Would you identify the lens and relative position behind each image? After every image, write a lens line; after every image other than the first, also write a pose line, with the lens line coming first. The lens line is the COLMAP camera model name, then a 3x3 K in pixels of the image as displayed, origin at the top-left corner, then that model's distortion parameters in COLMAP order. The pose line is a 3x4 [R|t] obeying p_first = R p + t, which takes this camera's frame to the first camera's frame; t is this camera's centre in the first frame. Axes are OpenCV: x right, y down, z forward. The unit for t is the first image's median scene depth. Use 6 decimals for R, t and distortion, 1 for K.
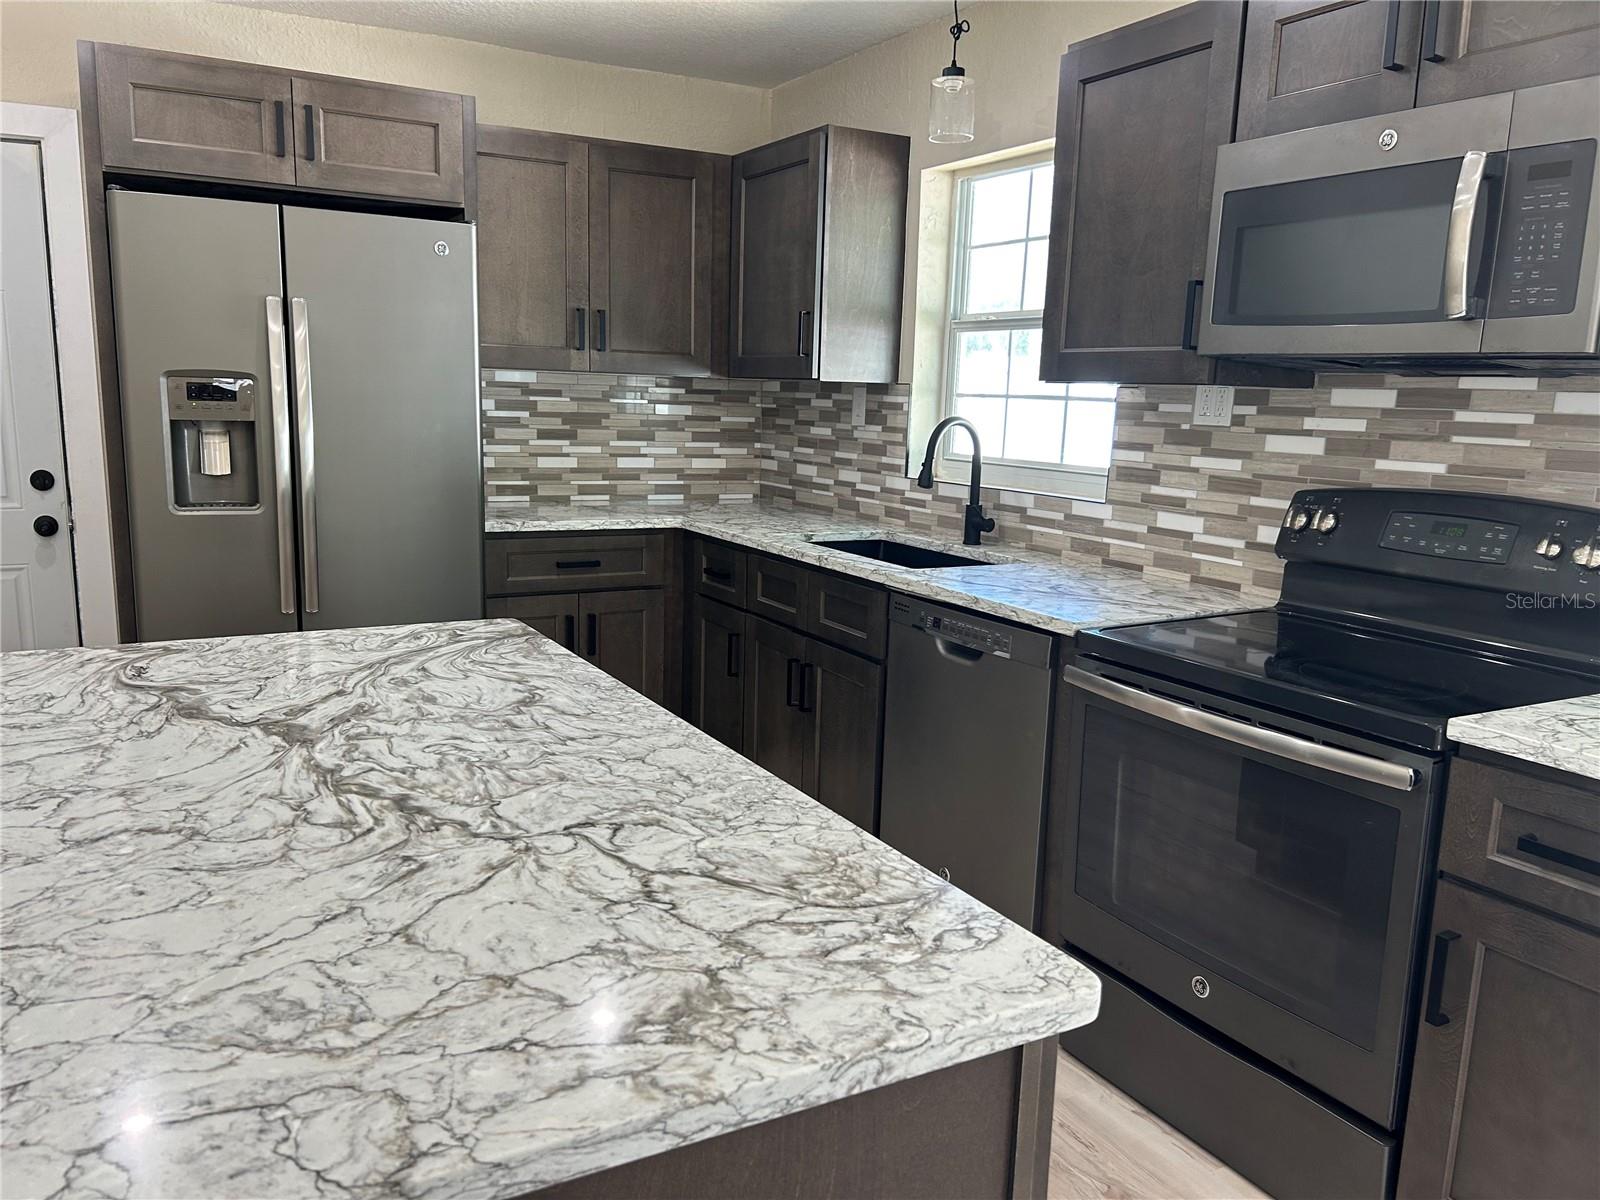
lens RADIAL K [[1209.2, 0, 792.0], [0, 1209.2, 623.5], [0, 0, 1]] dist [0.051212, -0.064404]
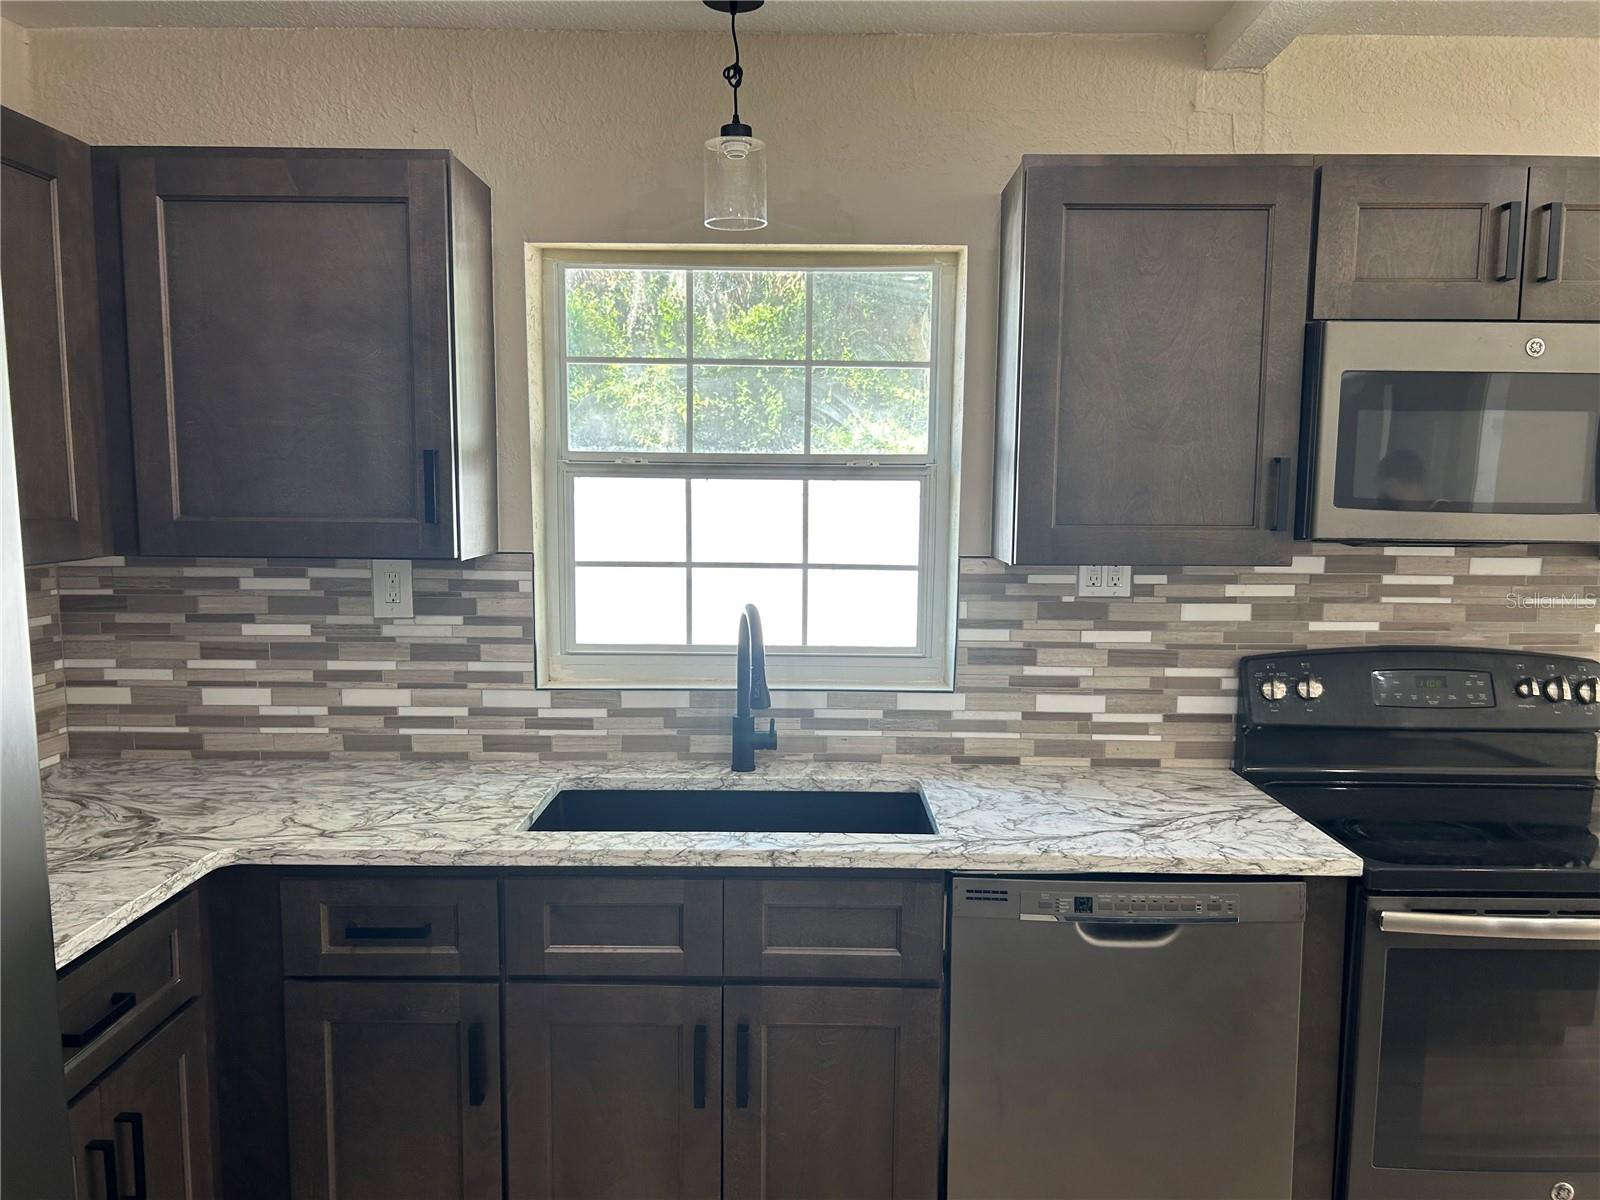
lens RADIAL K [[1209.2, 0, 800.9], [0, 1209.2, 614.3], [0, 0, 1]] dist [0.051212, -0.064404]
pose [[0.493614, -0.121824, 0.861106, -0.479076], [0.171956, 0.984265, 0.040678, -0.193434], [-0.852512, 0.127993, 0.506795, 0.627193]]
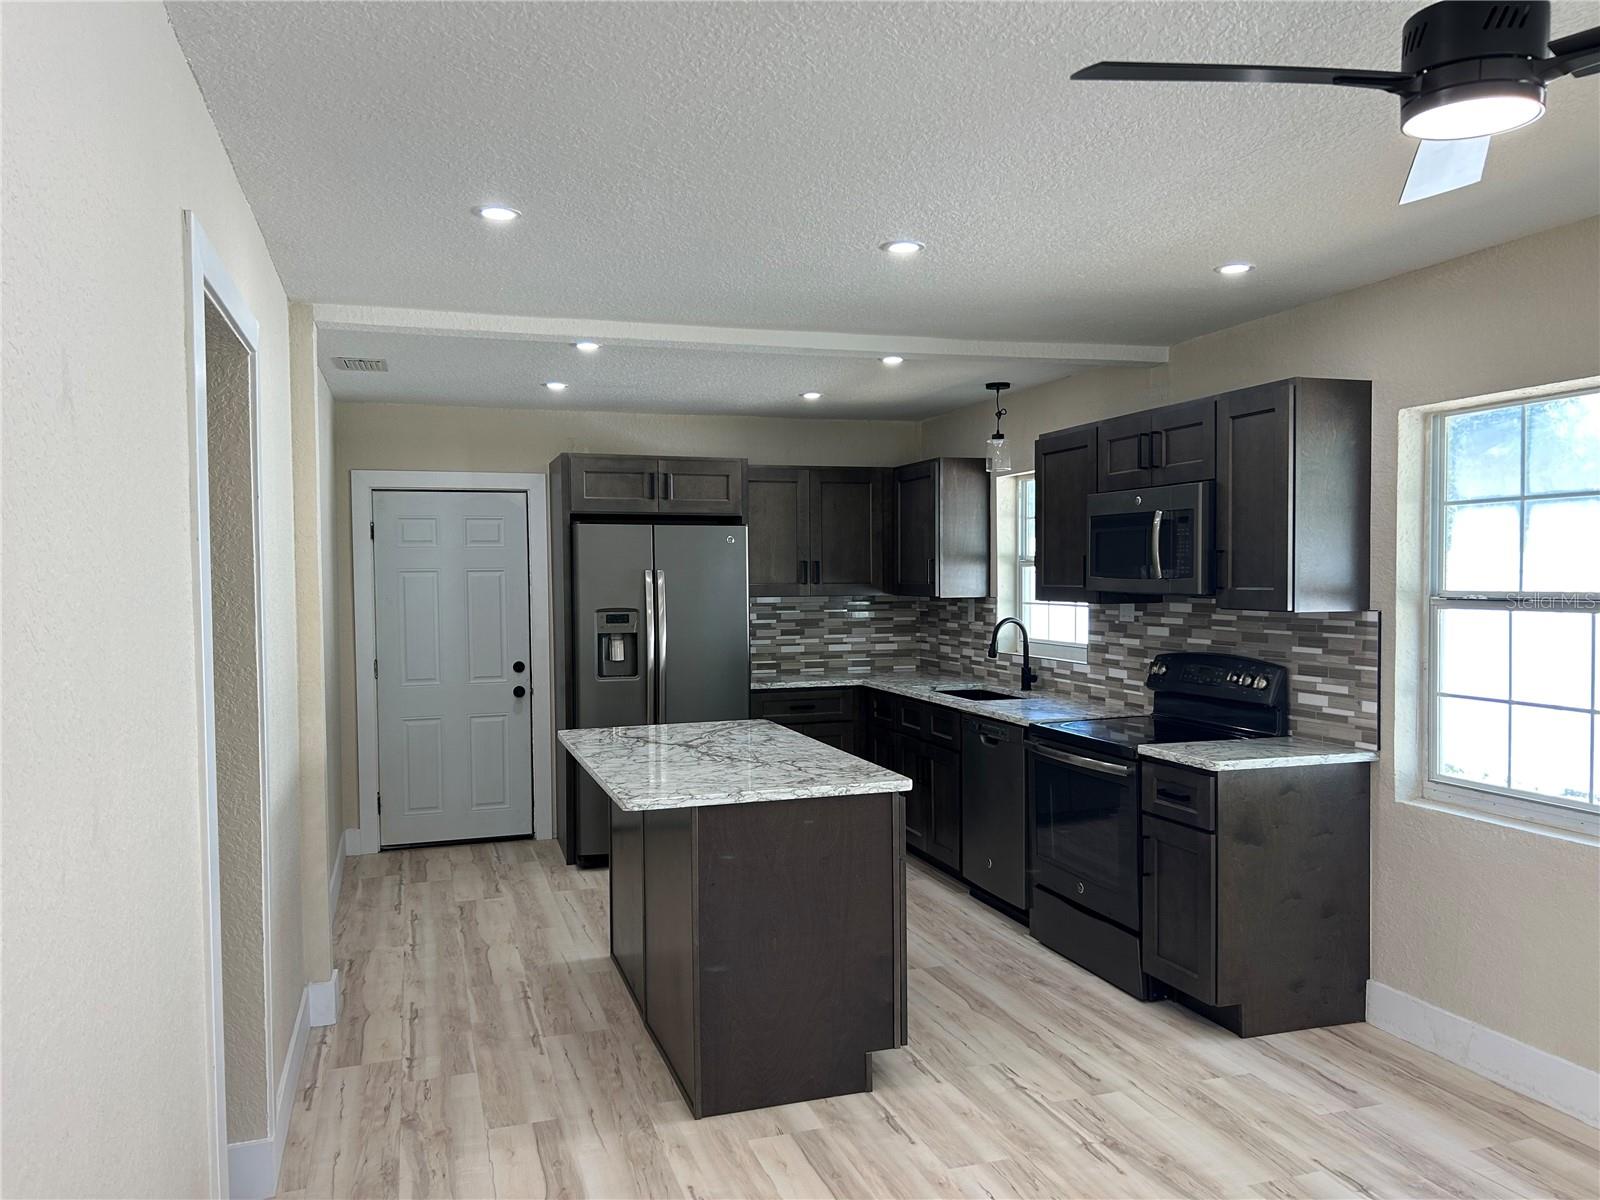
lens RADIAL K [[1209.2, 0, 813.8], [0, 1209.2, 610.1], [0, 0, 1]] dist [0.051212, -0.064404]
pose [[0.982113, -0.031820, -0.185583, 0.186354], [0.001671, 0.987051, -0.160399, 0.103319], [0.188284, 0.157220, 0.969449, -0.784374]]
